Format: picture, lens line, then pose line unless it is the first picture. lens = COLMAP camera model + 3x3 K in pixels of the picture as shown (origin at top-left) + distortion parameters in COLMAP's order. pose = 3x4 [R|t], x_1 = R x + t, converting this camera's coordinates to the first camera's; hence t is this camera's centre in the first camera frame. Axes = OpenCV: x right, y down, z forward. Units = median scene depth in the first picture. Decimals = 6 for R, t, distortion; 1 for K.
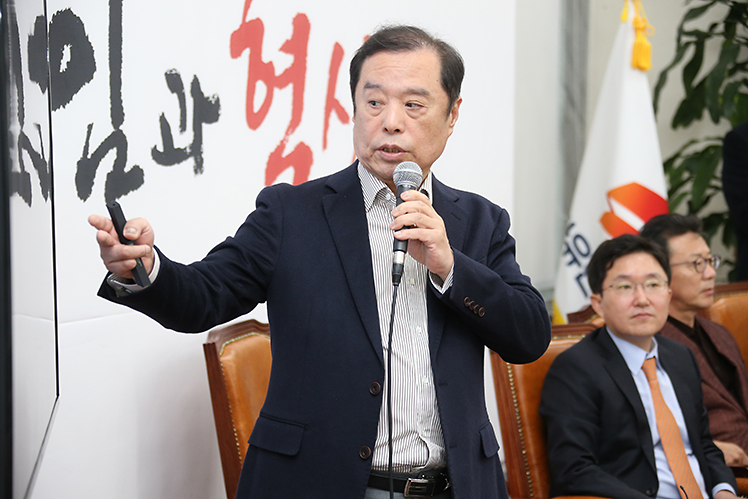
lens RADIAL K [[2166.4, 0, 373.3], [0, 2166.4, 250.4], [0, 0, 1]] dist [0.526260, 1.096065]
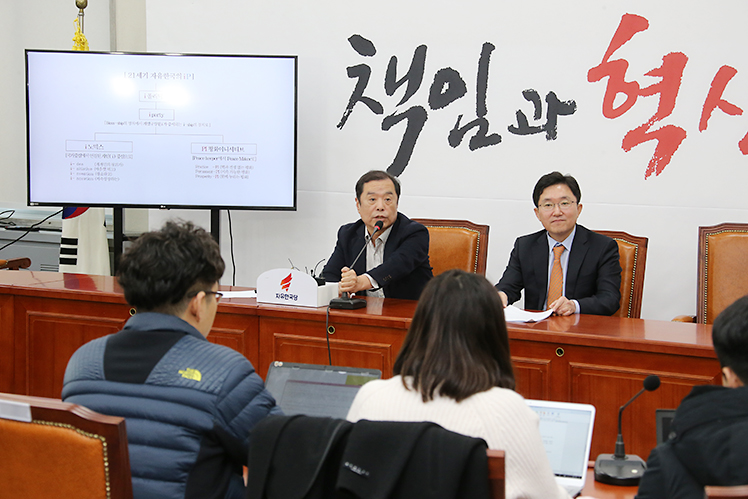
lens RADIAL K [[1742.3, 0, 376.9], [0, 1742.3, 248.0], [0, 0, 1]] dist [0.428797, 0.372903]
pose [[-0.154309, 0.070452, -0.985508, 1.610474], [-0.068820, 0.994265, 0.081854, -0.058407], [0.985623, 0.080453, -0.148575, 1.108529]]
